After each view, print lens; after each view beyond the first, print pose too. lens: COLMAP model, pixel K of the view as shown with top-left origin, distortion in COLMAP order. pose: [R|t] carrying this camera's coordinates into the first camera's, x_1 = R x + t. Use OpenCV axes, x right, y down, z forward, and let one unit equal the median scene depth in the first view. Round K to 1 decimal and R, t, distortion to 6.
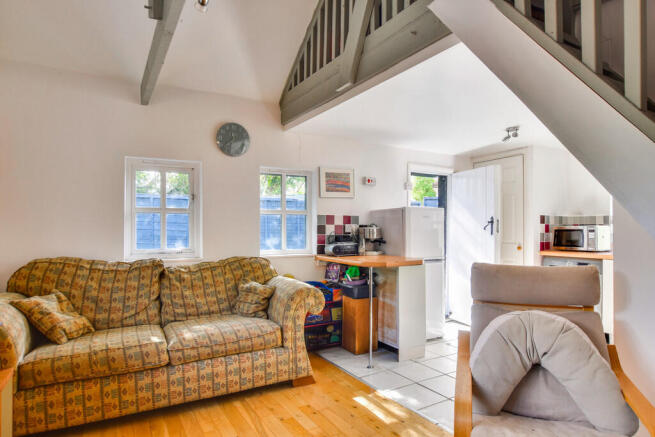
lens RADIAL K [[374.8, 0, 327.5], [0, 374.8, 218.5], [0, 0, 1]] dist [-0.016725, 0.000981]
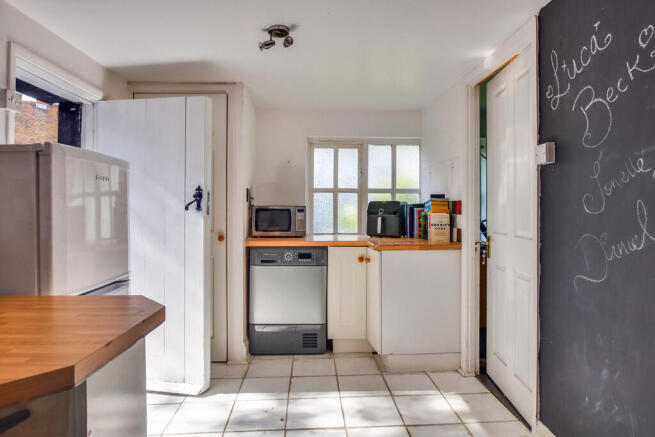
lens RADIAL K [[374.8, 0, 327.5], [0, 374.8, 218.5], [0, 0, 1]] dist [-0.016725, 0.000981]
pose [[0.442004, -0.012234, 0.896930, 0.013616], [-0.030912, 0.999105, 0.028861, 0.021348], [-0.896480, -0.040482, 0.441231, 0.569145]]
